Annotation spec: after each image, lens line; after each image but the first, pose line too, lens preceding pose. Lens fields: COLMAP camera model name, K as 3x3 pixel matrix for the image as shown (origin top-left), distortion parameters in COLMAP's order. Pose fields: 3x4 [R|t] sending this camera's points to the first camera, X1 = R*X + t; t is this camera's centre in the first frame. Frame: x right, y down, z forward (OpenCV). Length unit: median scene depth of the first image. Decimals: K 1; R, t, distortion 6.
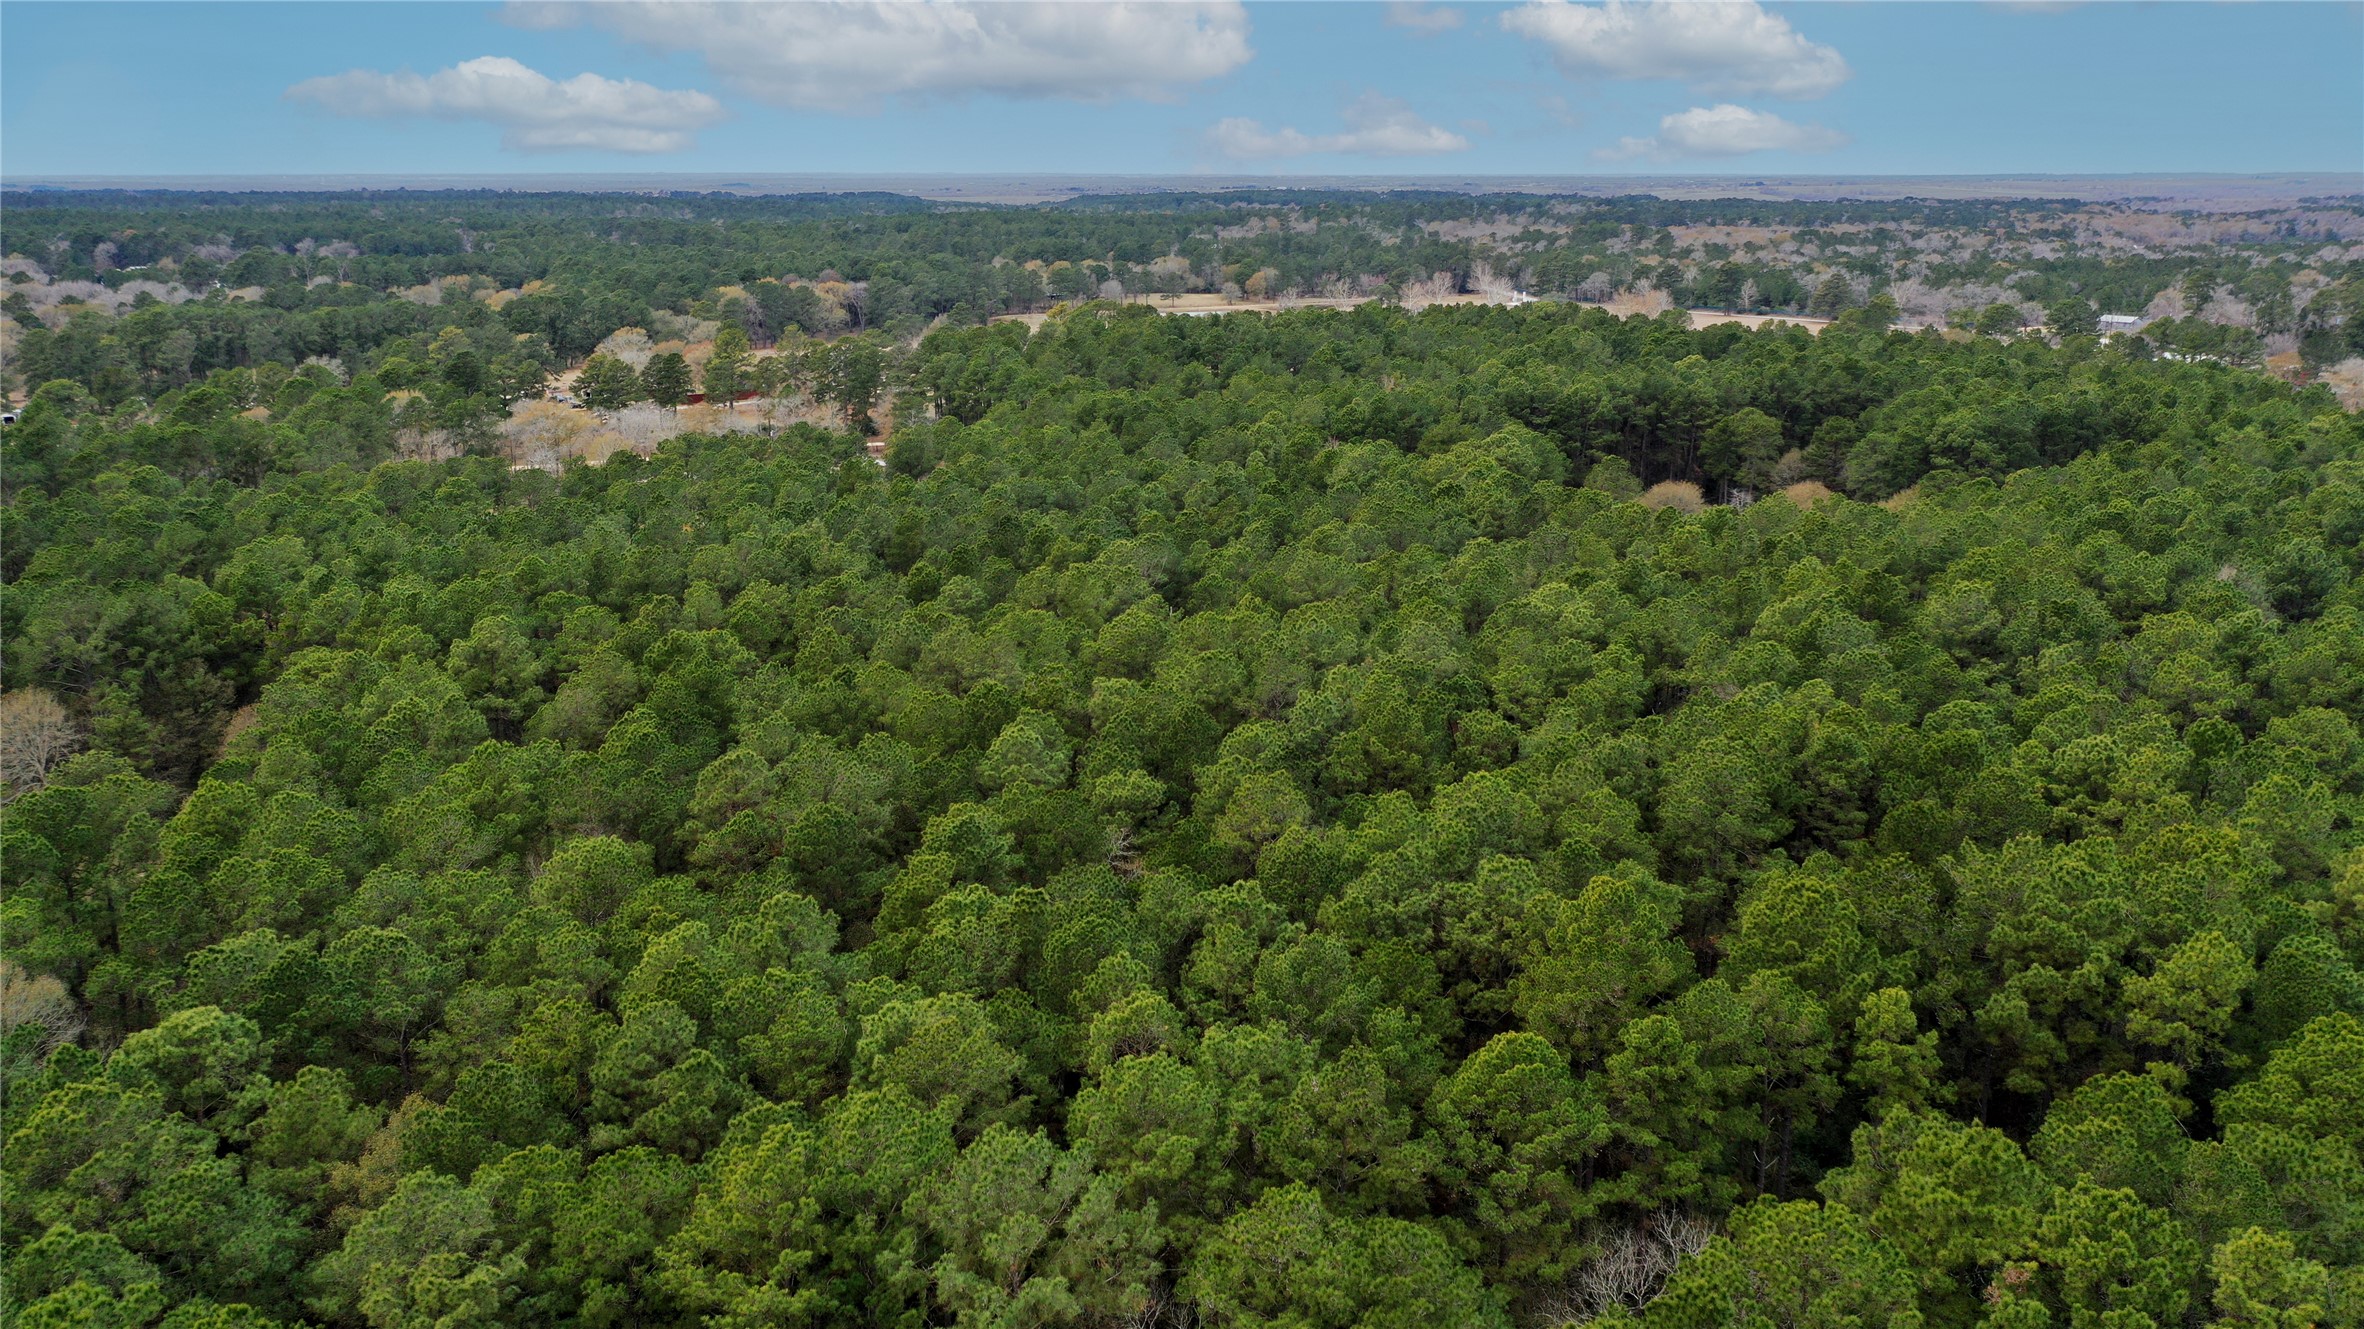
lens RADIAL K [[1871.2, 0, 1181.6], [0, 1871.2, 665.8], [0, 0, 1]] dist [-0.007387, 0.000475]
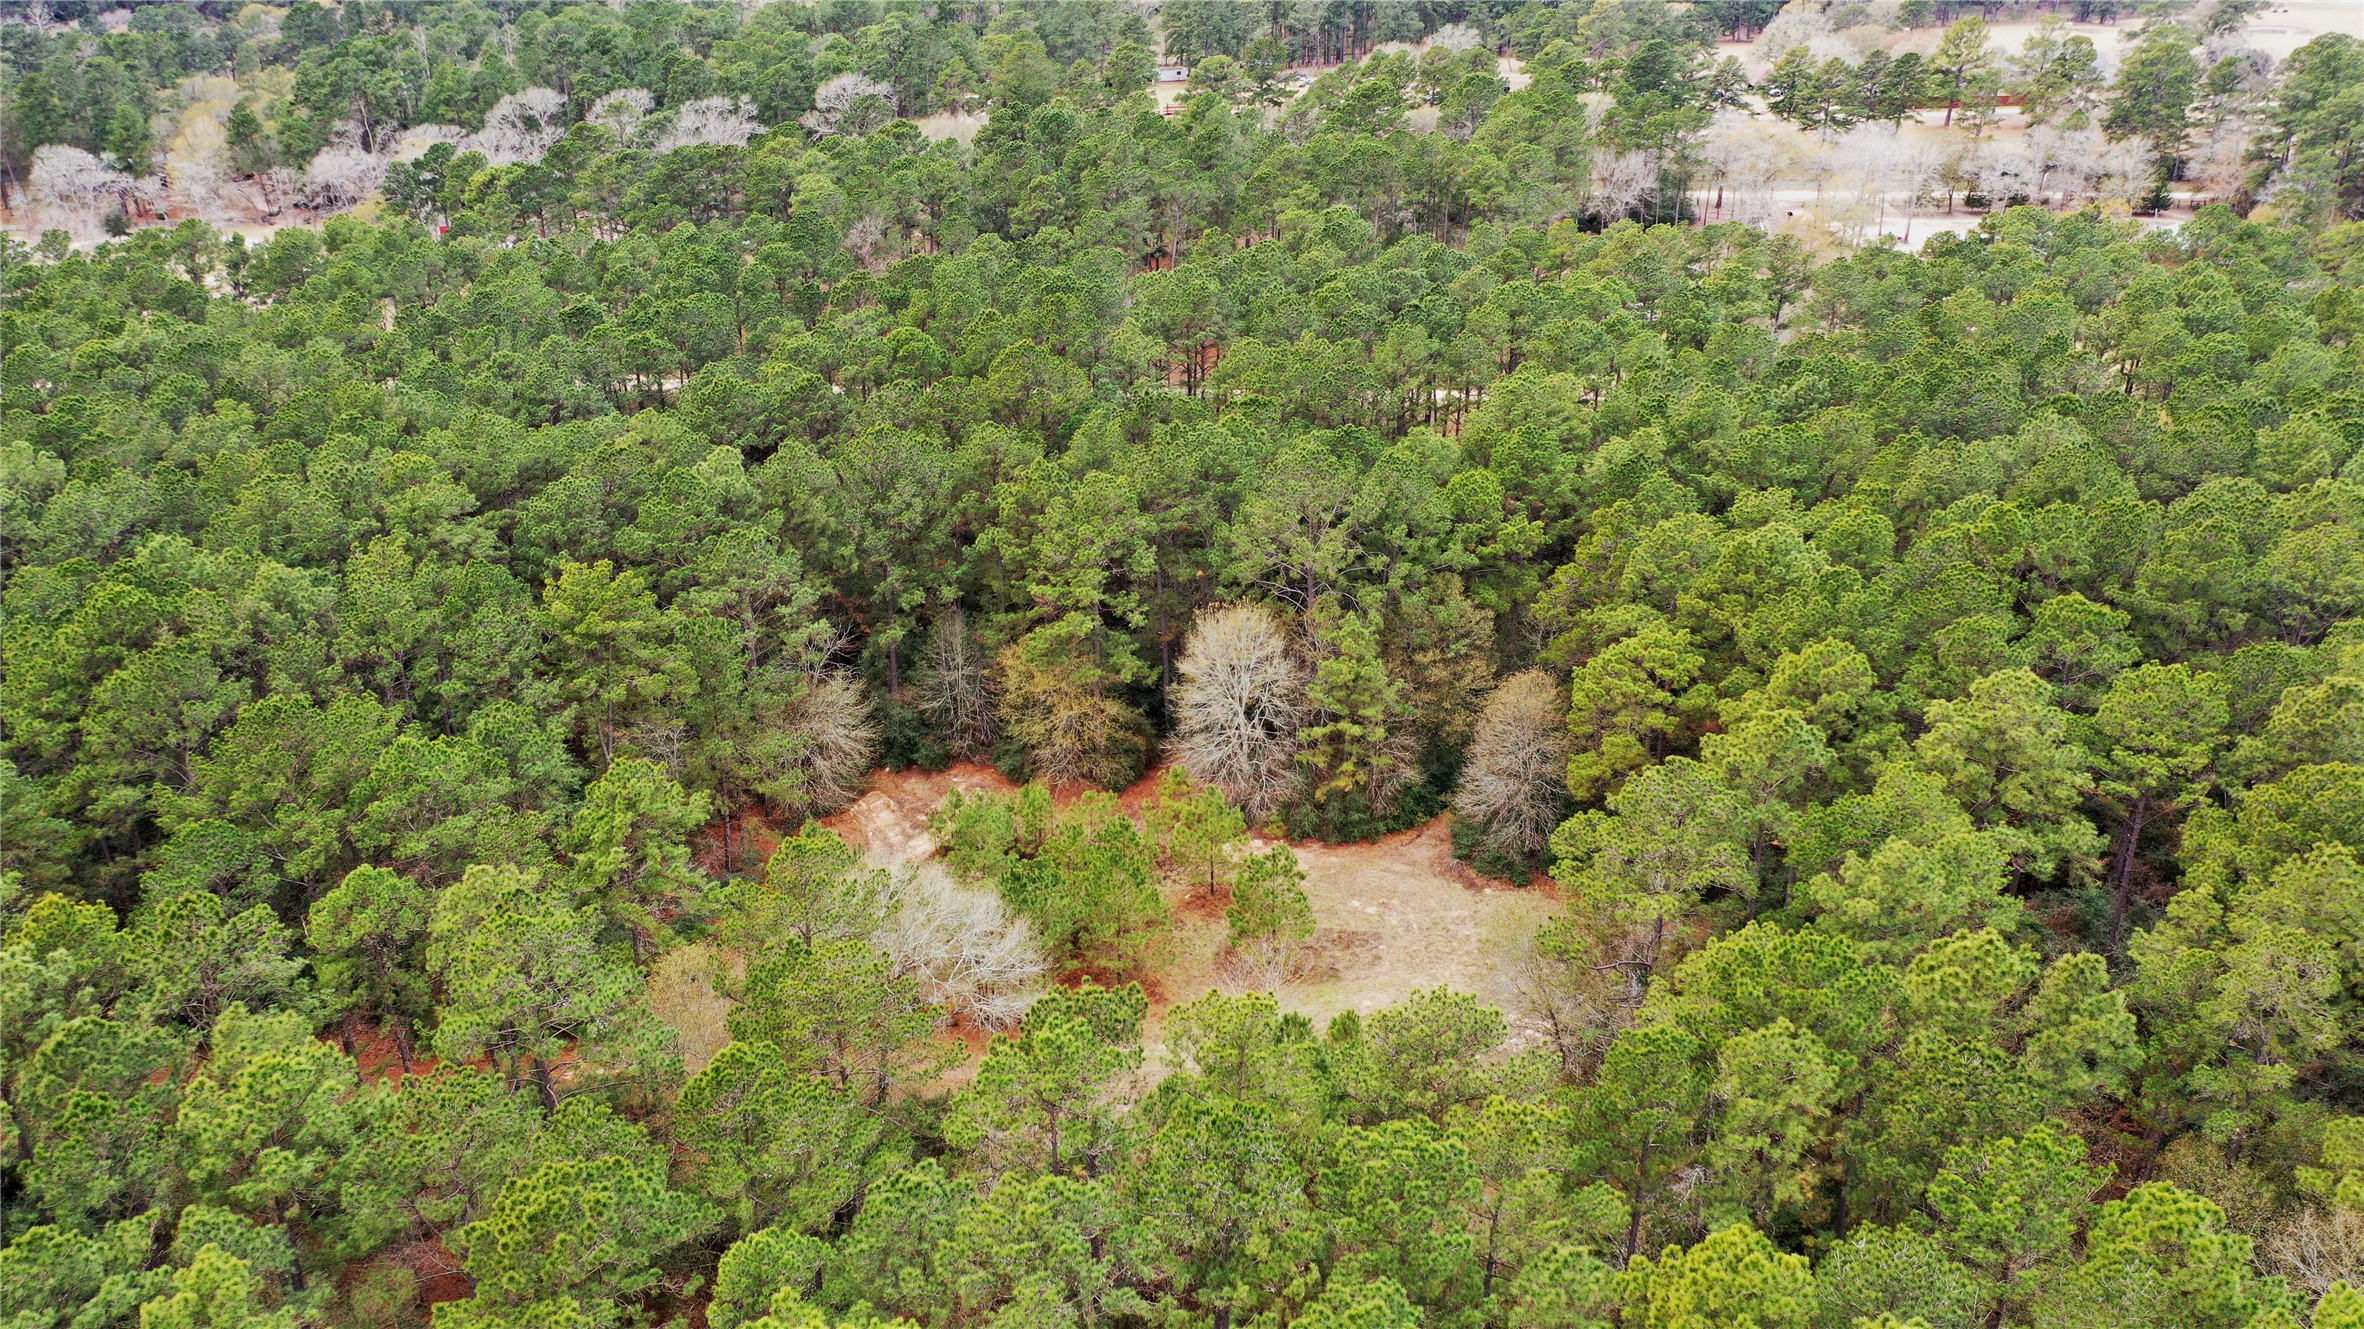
lens RADIAL K [[1871.2, 0, 1180.6], [0, 1871.2, 664.1], [0, 0, 1]] dist [-0.007387, 0.000475]
pose [[0.866361, 0.201165, -0.457112, -0.297642], [-0.117495, 0.971698, 0.204936, -0.102786], [0.485401, -0.123841, 0.865476, 0.358259]]
